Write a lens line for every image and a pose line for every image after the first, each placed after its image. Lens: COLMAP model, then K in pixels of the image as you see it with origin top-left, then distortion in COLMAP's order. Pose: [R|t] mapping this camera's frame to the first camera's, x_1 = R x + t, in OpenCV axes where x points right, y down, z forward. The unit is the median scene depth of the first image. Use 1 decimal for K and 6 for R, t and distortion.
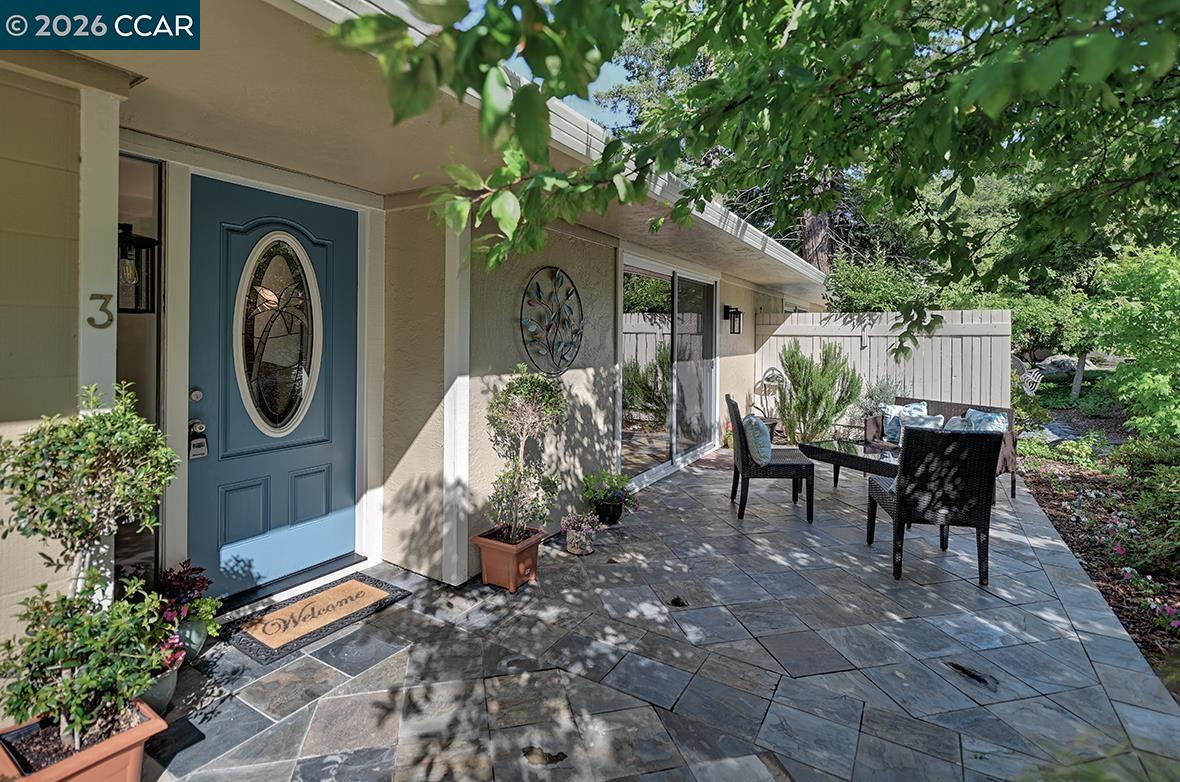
lens RADIAL K [[552.1, 0, 614.9], [0, 552.1, 341.7], [0, 0, 1]] dist [-0.019111, -0.000115]
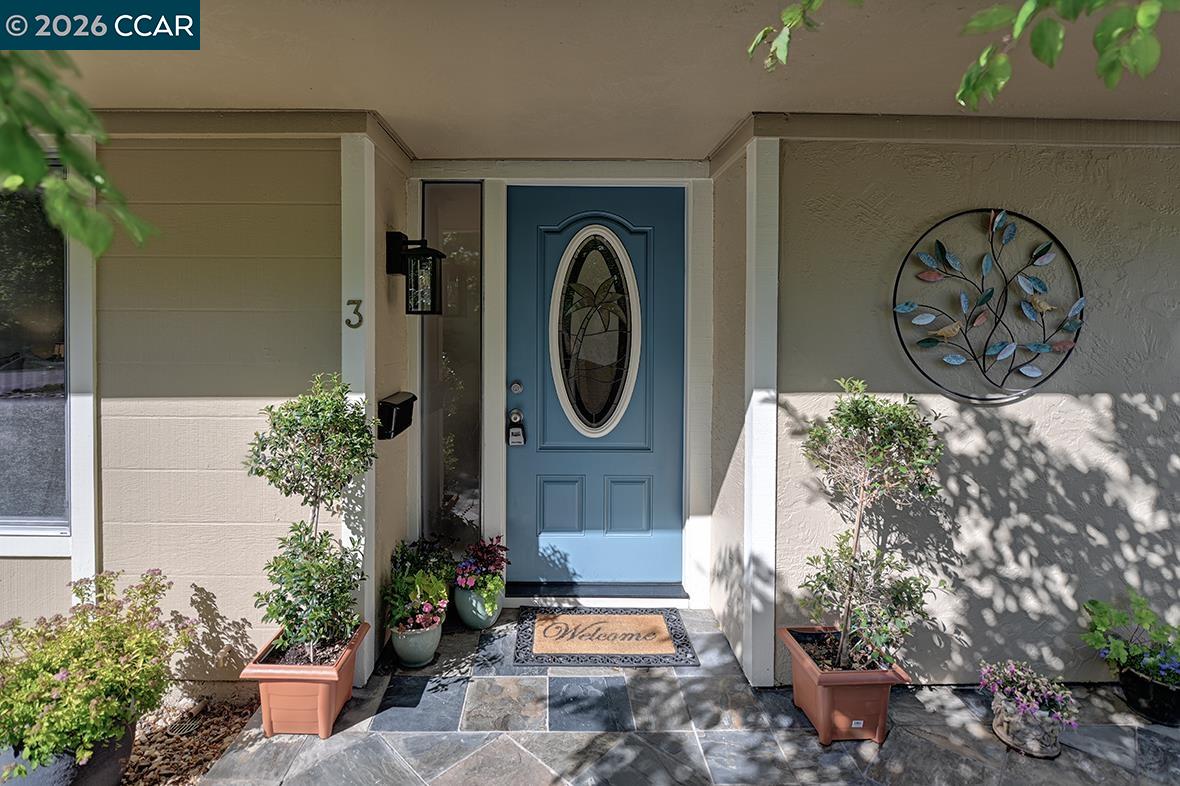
lens RADIAL K [[569.2, 0, 590.0], [0, 569.2, 339.5], [0, 0, 1]] dist [-0.011106, 0.000217]
pose [[0.494677, 0.008851, -0.869032, 0.258172], [-0.005719, 0.999960, 0.006929, -0.006196], [0.869058, 0.001542, 0.494708, 0.494119]]
